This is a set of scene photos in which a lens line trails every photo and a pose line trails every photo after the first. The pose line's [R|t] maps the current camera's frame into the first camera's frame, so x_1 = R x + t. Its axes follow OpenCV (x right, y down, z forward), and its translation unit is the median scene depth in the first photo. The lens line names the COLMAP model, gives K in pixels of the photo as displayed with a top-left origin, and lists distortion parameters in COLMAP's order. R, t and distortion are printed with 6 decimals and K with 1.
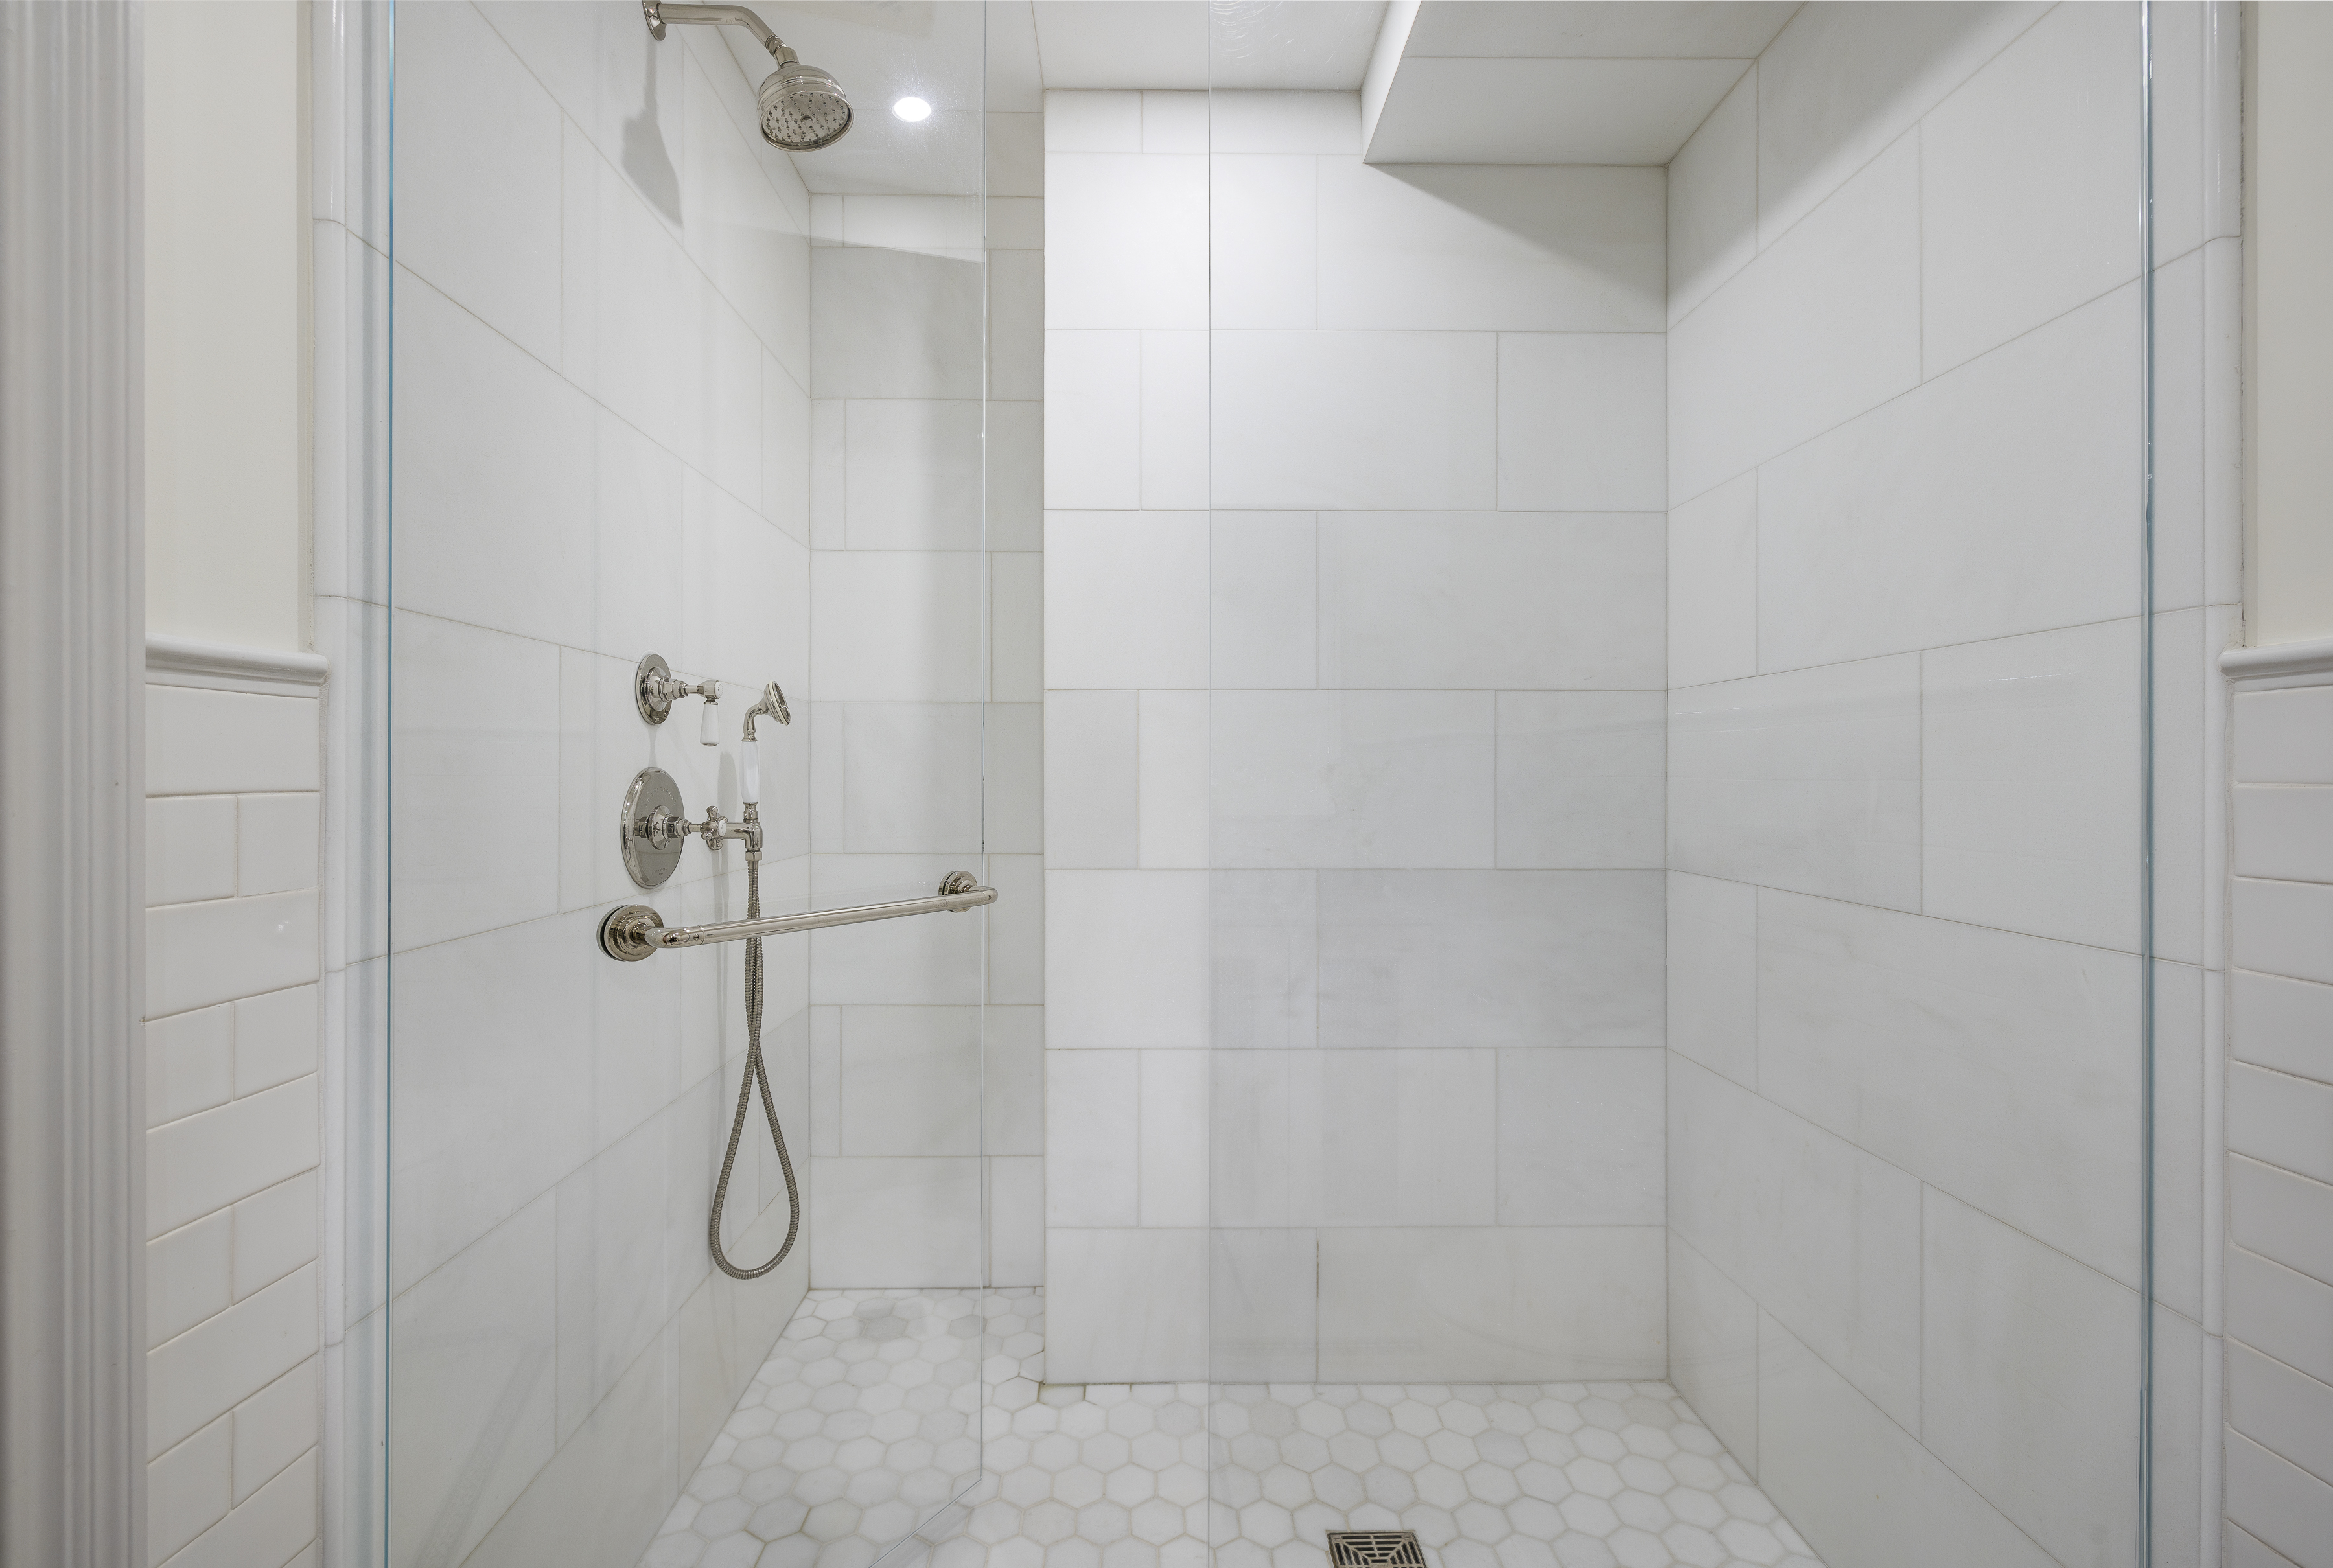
lens RADIAL K [[1009.6, 0, 1168.7], [0, 1009.6, 776.1], [0, 0, 1]] dist [0.002227, 0.000041]
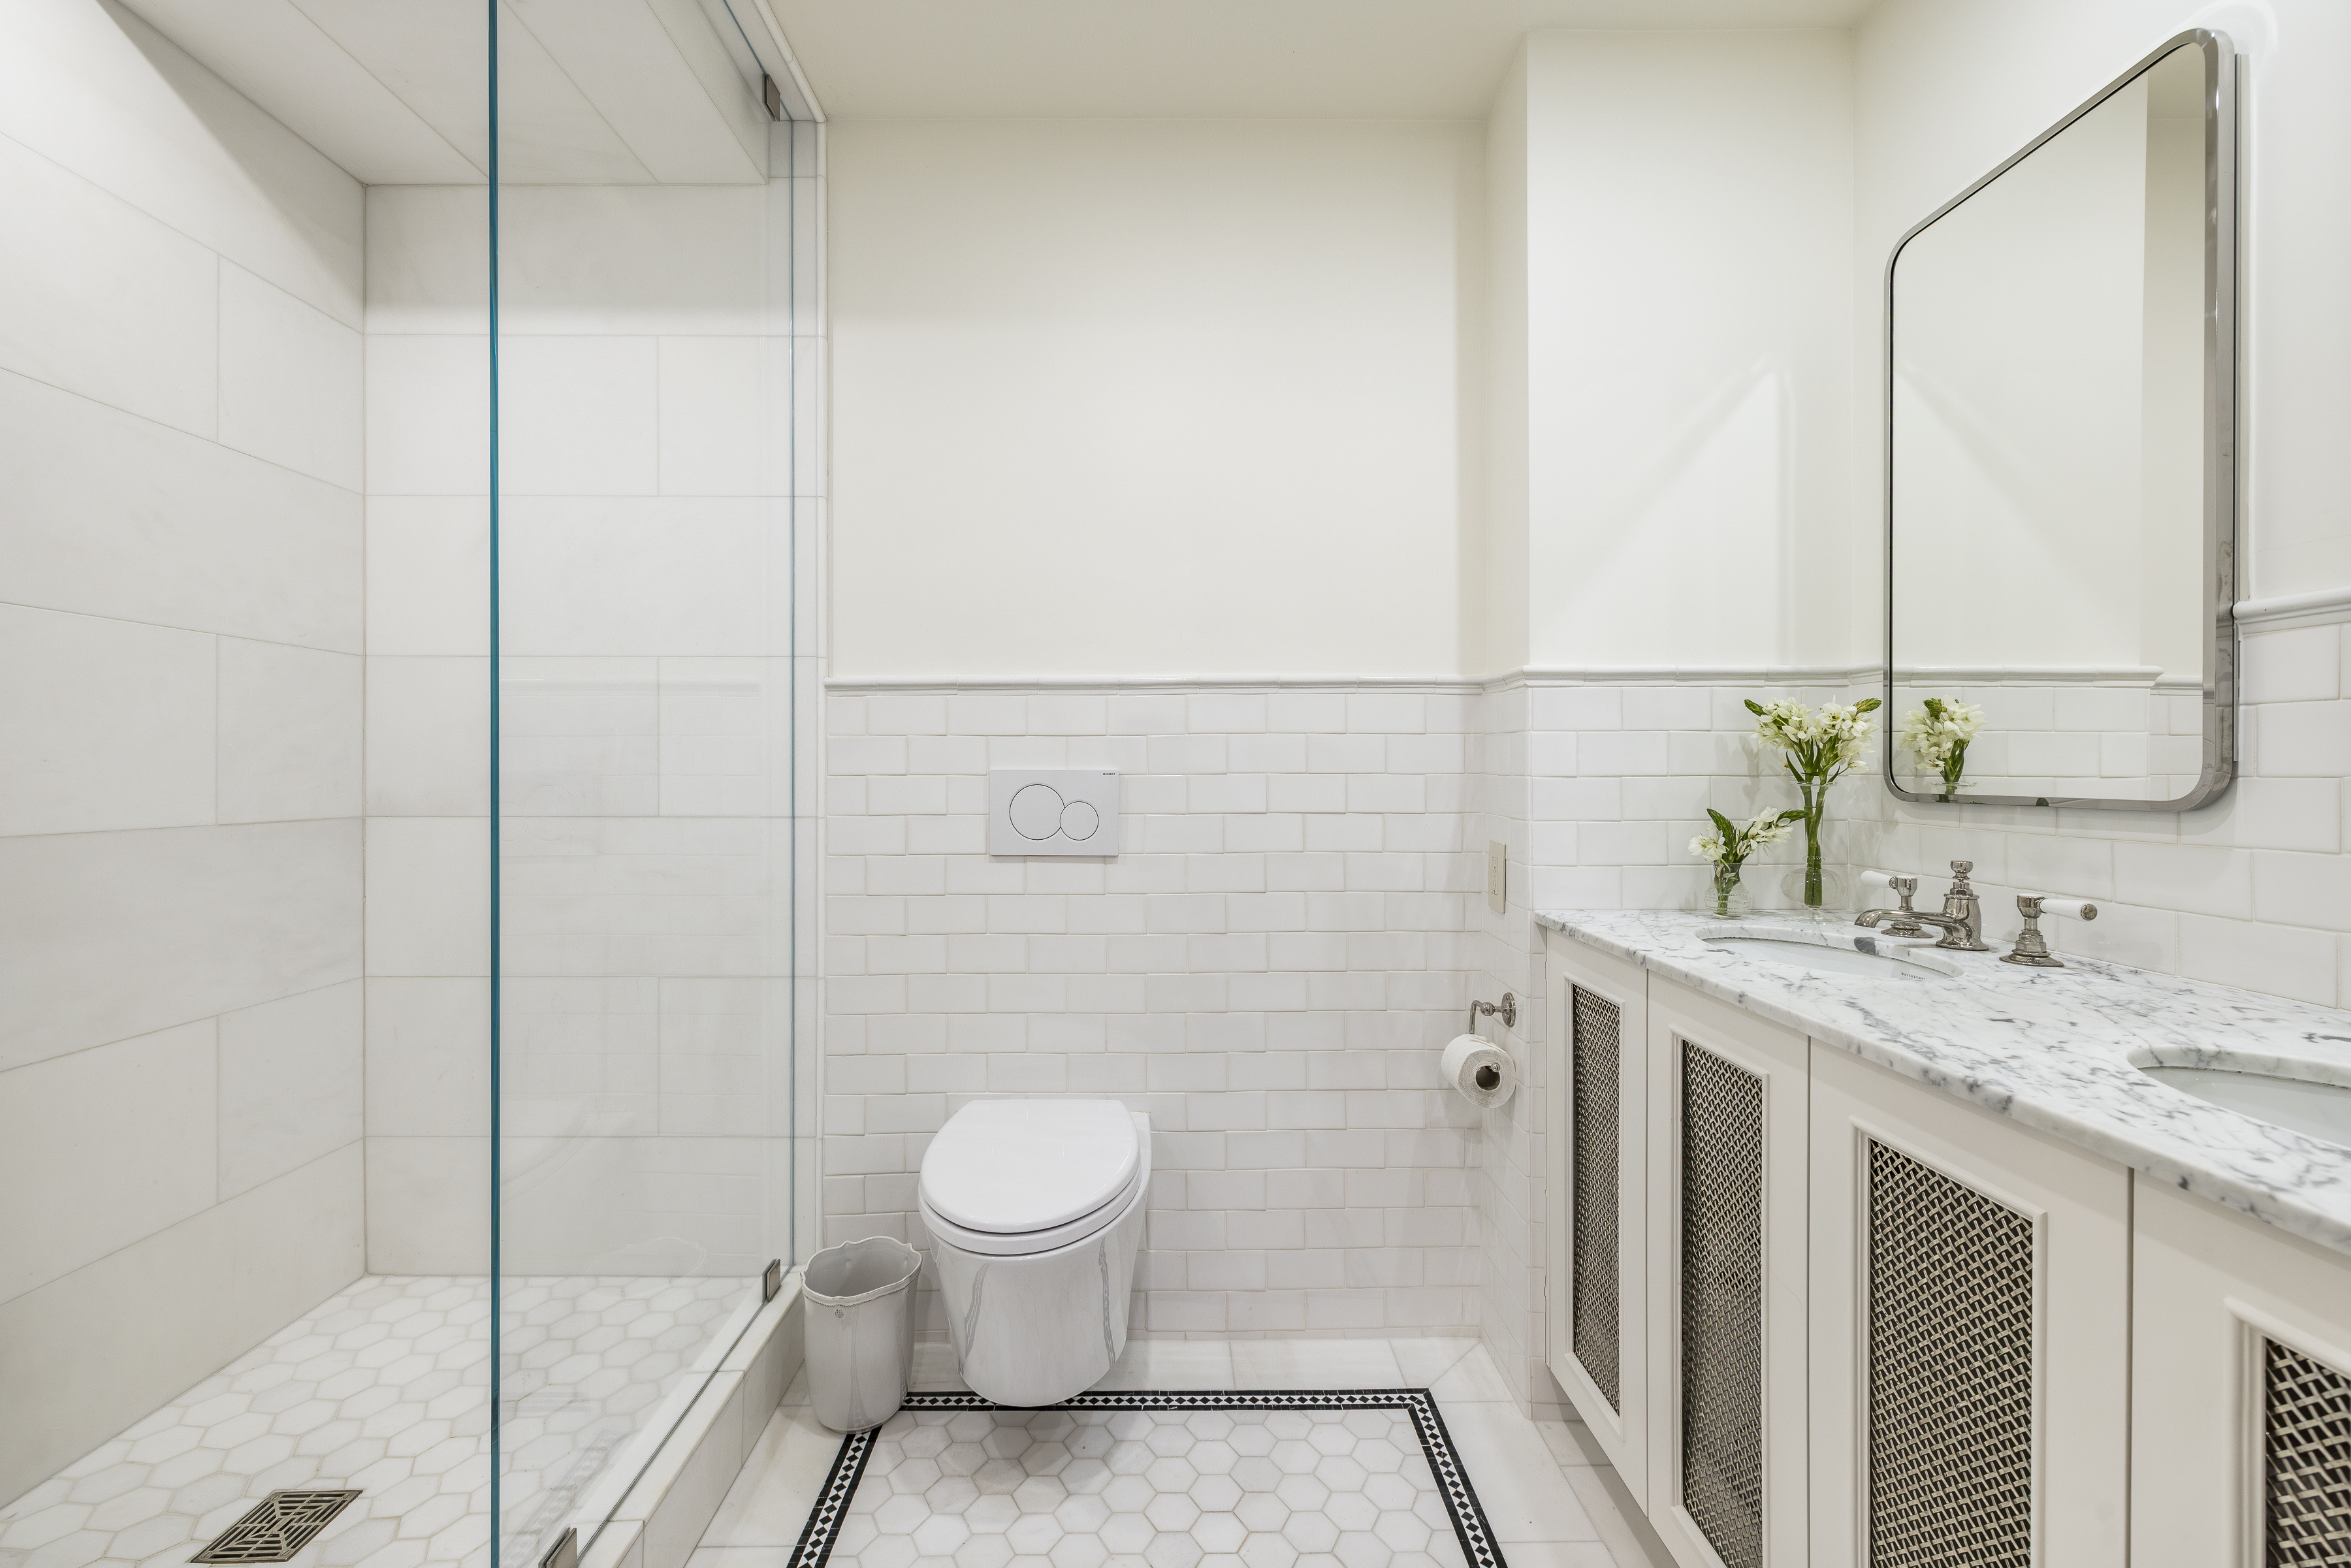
lens RADIAL K [[1017.5, 0, 1173.0], [0, 1017.5, 779.0], [0, 0, 1]] dist [-0.001766, -0.000235]
pose [[-0.007552, -0.004854, 0.999960, -0.731776], [0.003521, 0.999982, 0.004881, 0.055960], [-0.999965, 0.003558, -0.007535, 0.134546]]
